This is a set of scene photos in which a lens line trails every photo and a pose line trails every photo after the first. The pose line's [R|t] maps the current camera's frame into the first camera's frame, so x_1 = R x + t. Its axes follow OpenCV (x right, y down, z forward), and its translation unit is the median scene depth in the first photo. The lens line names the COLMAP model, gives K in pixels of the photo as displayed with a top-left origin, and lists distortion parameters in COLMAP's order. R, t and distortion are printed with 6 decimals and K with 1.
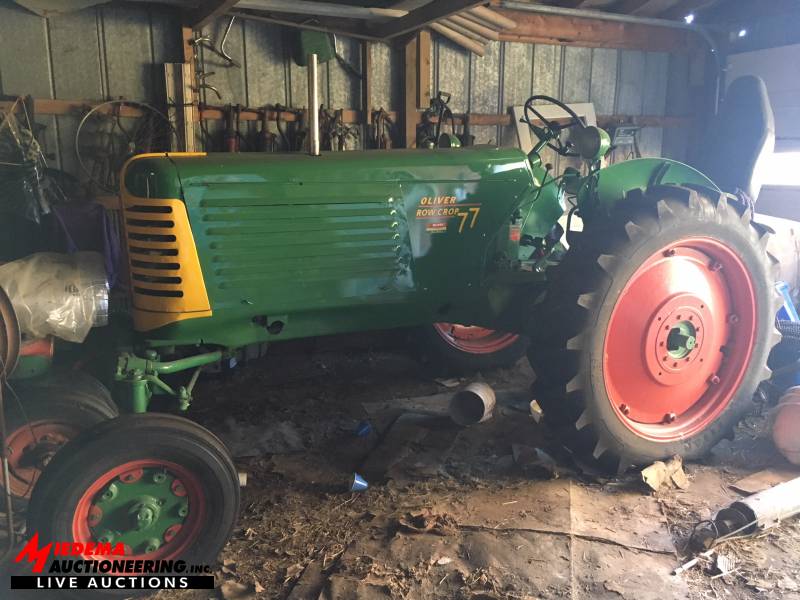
lens RADIAL K [[684.4, 0, 403.7], [0, 684.4, 303.0], [0, 0, 1]] dist [0.027451, -0.055548]
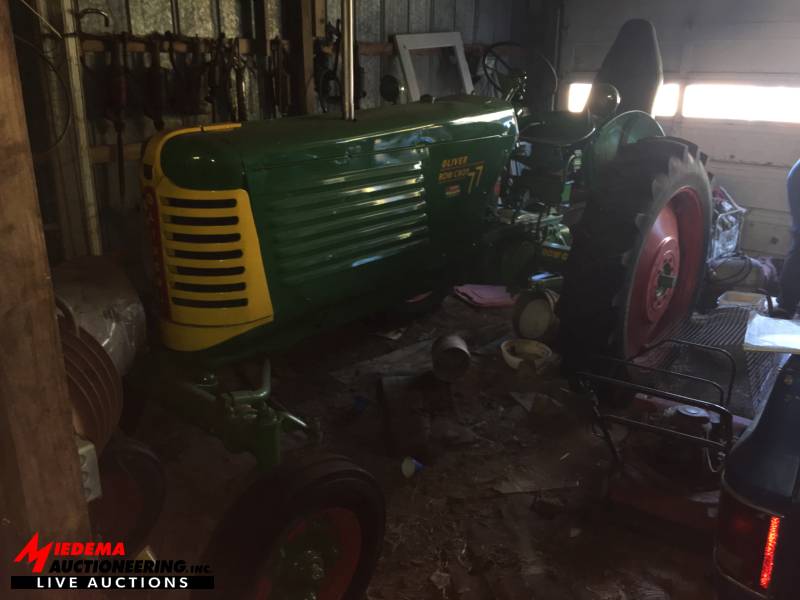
lens RADIAL K [[684.4, 0, 403.6], [0, 684.4, 302.1], [0, 0, 1]] dist [0.027451, -0.055548]
pose [[0.914354, -0.125158, 0.385088, -0.282896], [0.071301, 0.985937, 0.151146, -0.075203], [-0.398590, -0.110744, 0.910419, 0.103683]]
